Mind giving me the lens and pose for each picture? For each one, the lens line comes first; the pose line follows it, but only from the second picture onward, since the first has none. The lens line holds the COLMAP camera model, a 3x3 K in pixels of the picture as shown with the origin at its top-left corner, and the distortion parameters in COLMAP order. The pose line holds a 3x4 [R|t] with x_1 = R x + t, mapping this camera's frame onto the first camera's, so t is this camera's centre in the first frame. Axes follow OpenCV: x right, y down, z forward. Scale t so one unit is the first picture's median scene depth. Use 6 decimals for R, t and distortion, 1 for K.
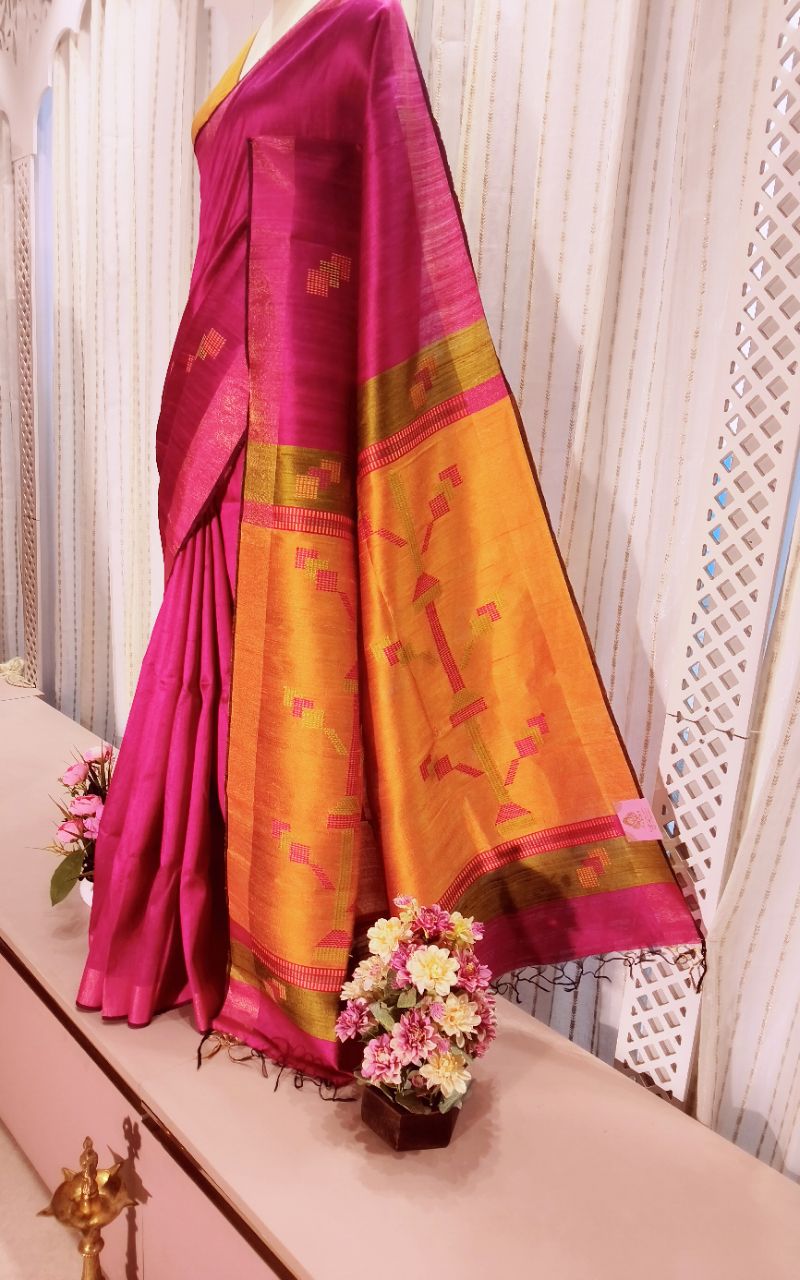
lens RADIAL K [[916.0, 0, 400.0], [0, 916.0, 640.0], [0, 0, 1]] dist [0.040158, -0.071086]
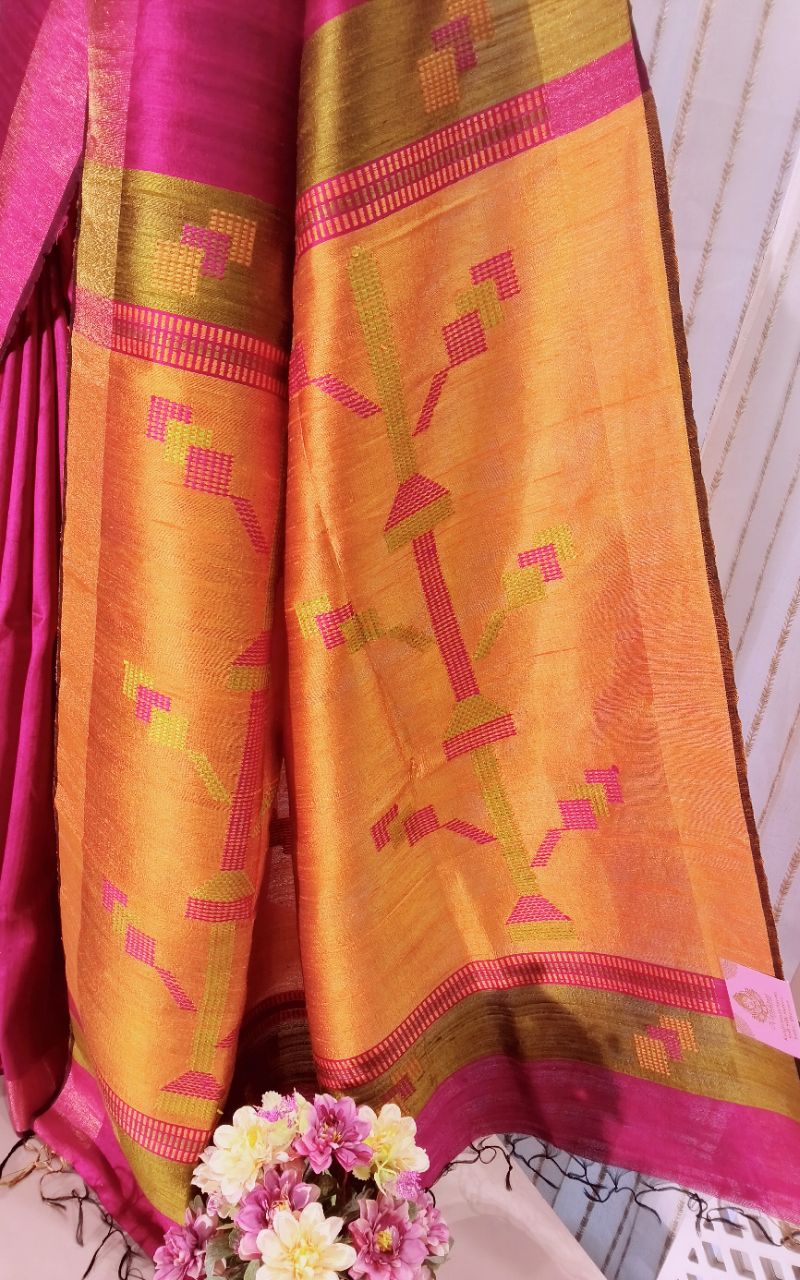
lens RADIAL K [[935.3, 0, 403.3], [0, 935.3, 643.7], [0, 0, 1]] dist [0.045250, -0.101236]
pose [[0.982295, 0.142108, -0.122073, 0.093739], [-0.118222, 0.975693, 0.184517, -0.075591], [0.145327, -0.166819, 0.975219, 0.480079]]
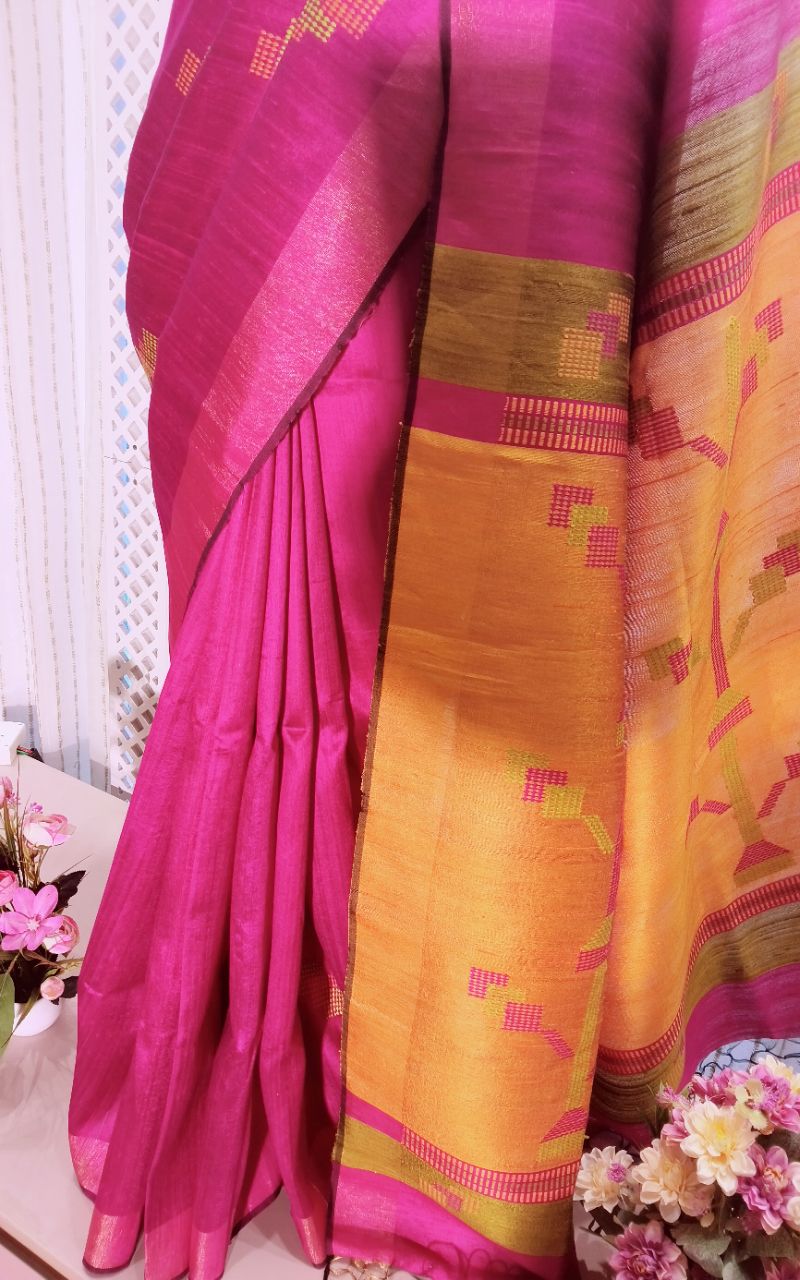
lens RADIAL K [[937.8, 0, 375.5], [0, 937.8, 627.4], [0, 0, 1]] dist [-0.012128, -0.002777]
pose [[0.954338, -0.095405, 0.283084, -0.334224], [0.033663, 0.975940, 0.215426, -0.129624], [-0.296826, -0.196060, 0.934588, 0.527291]]
